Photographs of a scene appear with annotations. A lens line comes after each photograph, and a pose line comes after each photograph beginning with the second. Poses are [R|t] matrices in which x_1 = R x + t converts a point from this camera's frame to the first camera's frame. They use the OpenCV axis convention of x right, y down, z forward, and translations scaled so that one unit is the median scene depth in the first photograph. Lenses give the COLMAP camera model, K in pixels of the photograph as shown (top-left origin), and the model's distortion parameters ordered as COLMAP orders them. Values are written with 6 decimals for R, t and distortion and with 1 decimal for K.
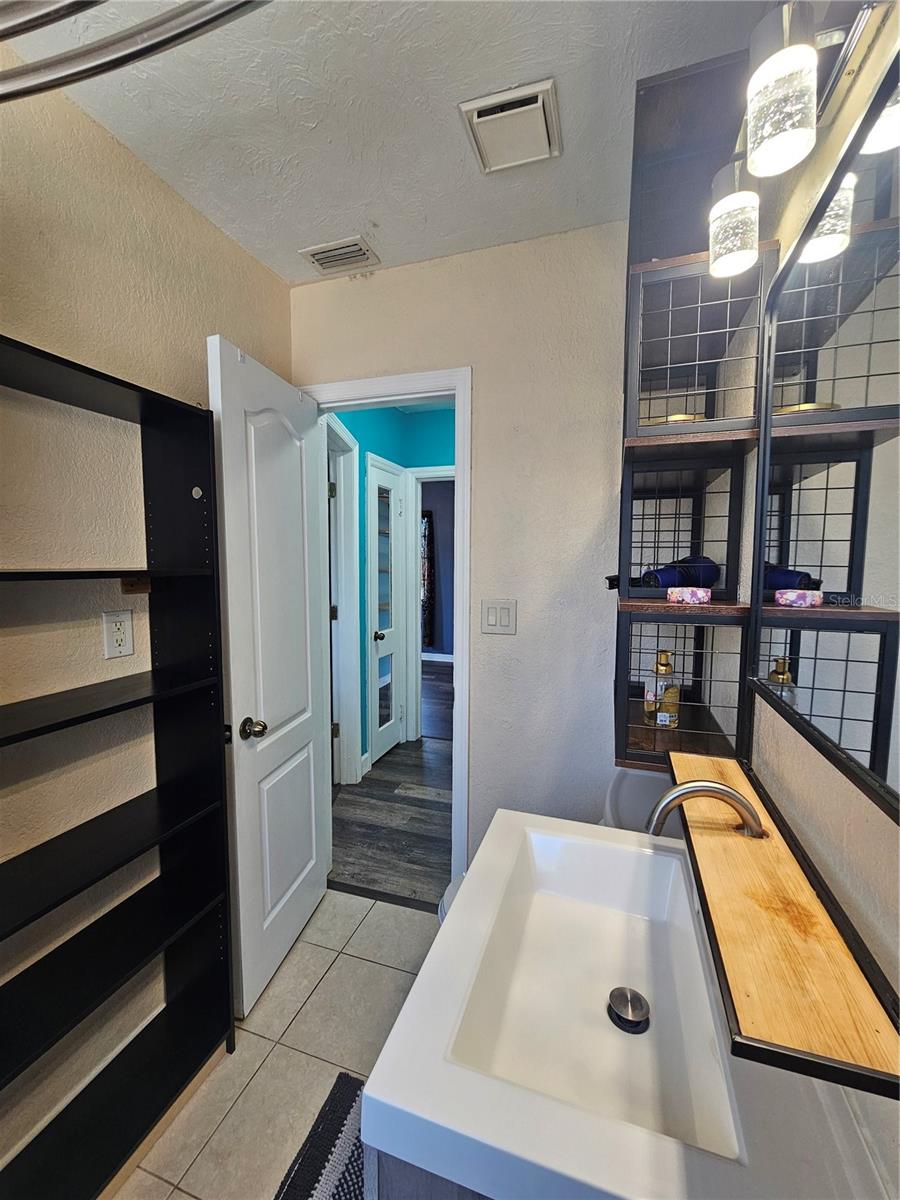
lens RADIAL K [[488.8, 0, 443.6], [0, 488.8, 601.5], [0, 0, 1]] dist [-0.002415, -0.000055]
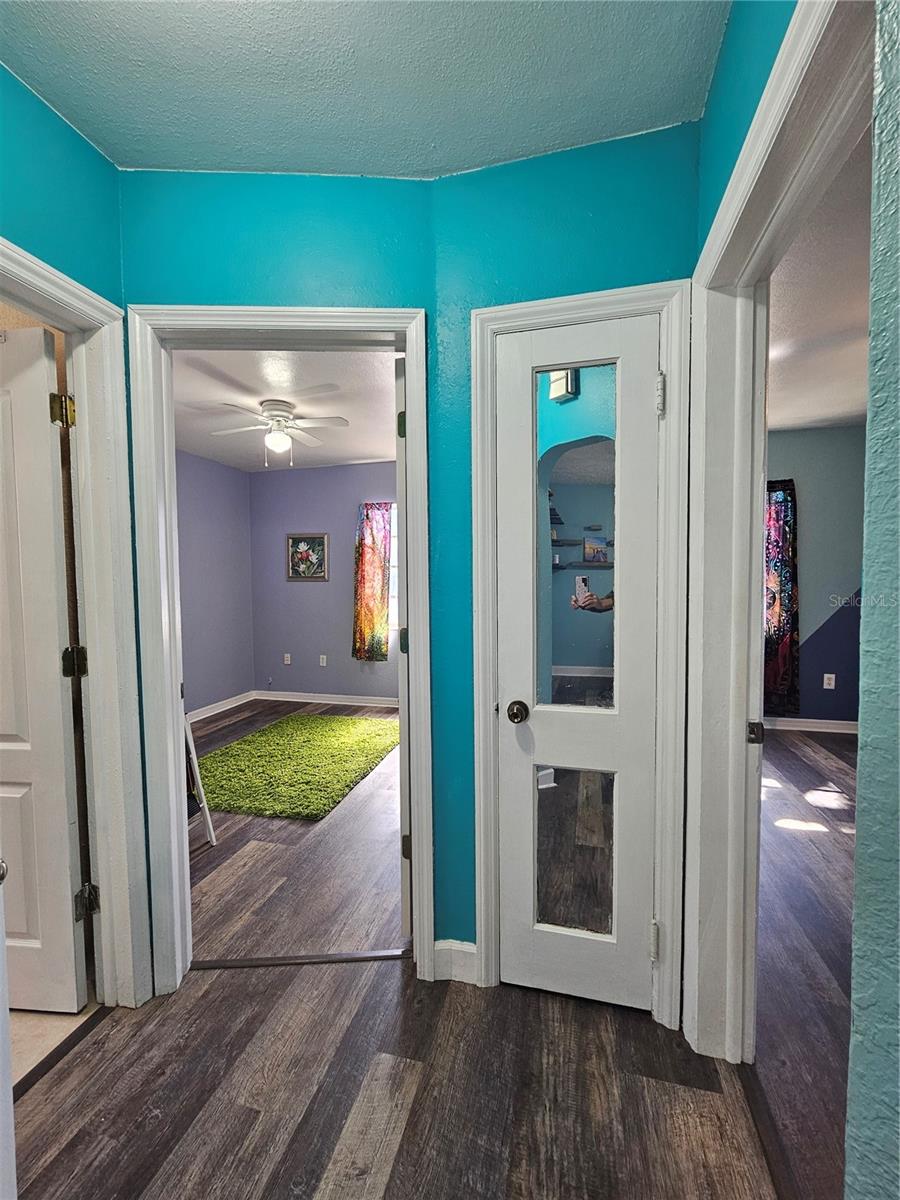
lens RADIAL K [[494.3, 0, 449.4], [0, 494.3, 603.0], [0, 0, 1]] dist [-0.001081, 0.000064]
pose [[0.085578, 0.048115, -0.995169, 0.448381], [-0.077376, 0.996138, 0.041508, -0.064505], [0.993322, 0.073450, 0.088970, 1.315479]]
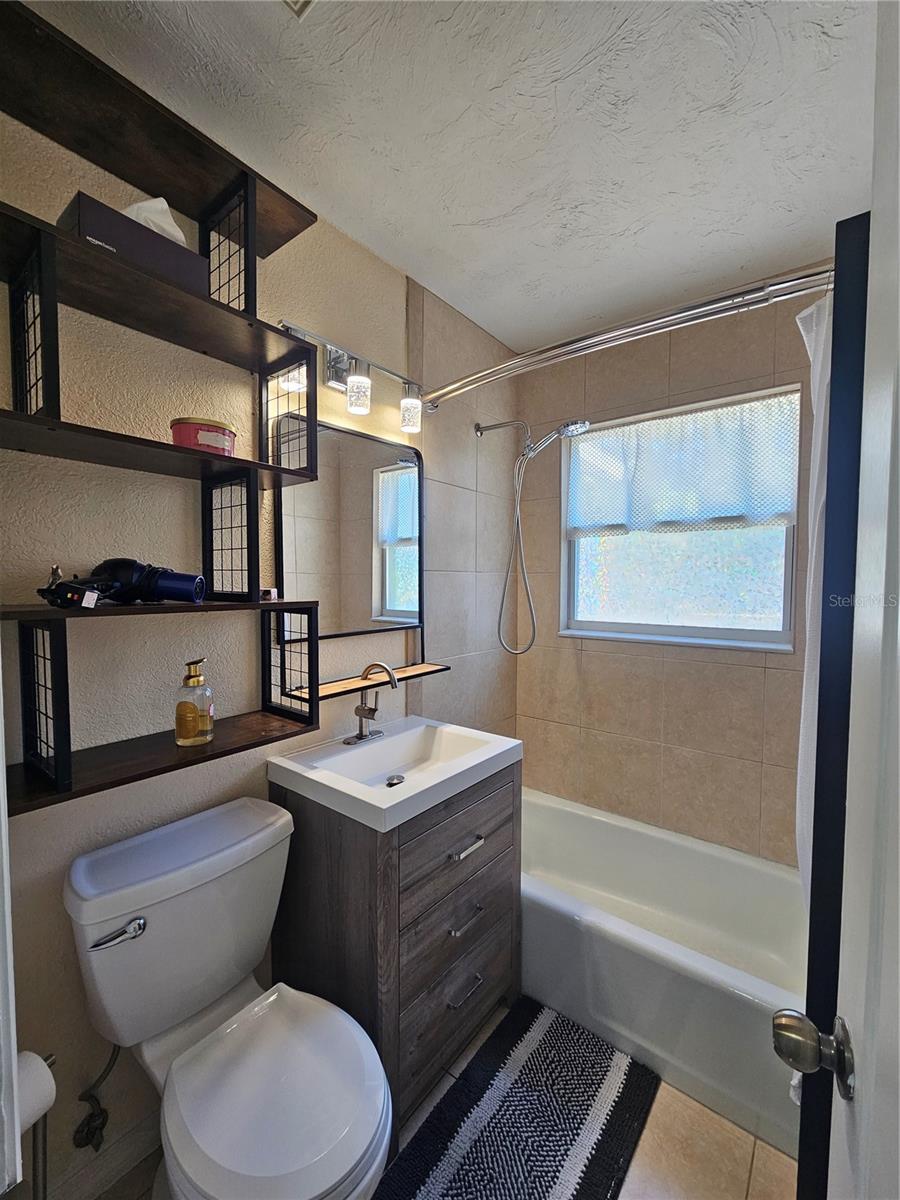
lens RADIAL K [[494.3, 0, 449.4], [0, 494.3, 603.0], [0, 0, 1]] dist [-0.001081, 0.000064]
pose [[-0.944951, -0.020806, 0.326551, -0.163146], [0.022512, 0.991478, 0.128315, -0.062219], [-0.326437, 0.128602, -0.936429, 0.893447]]
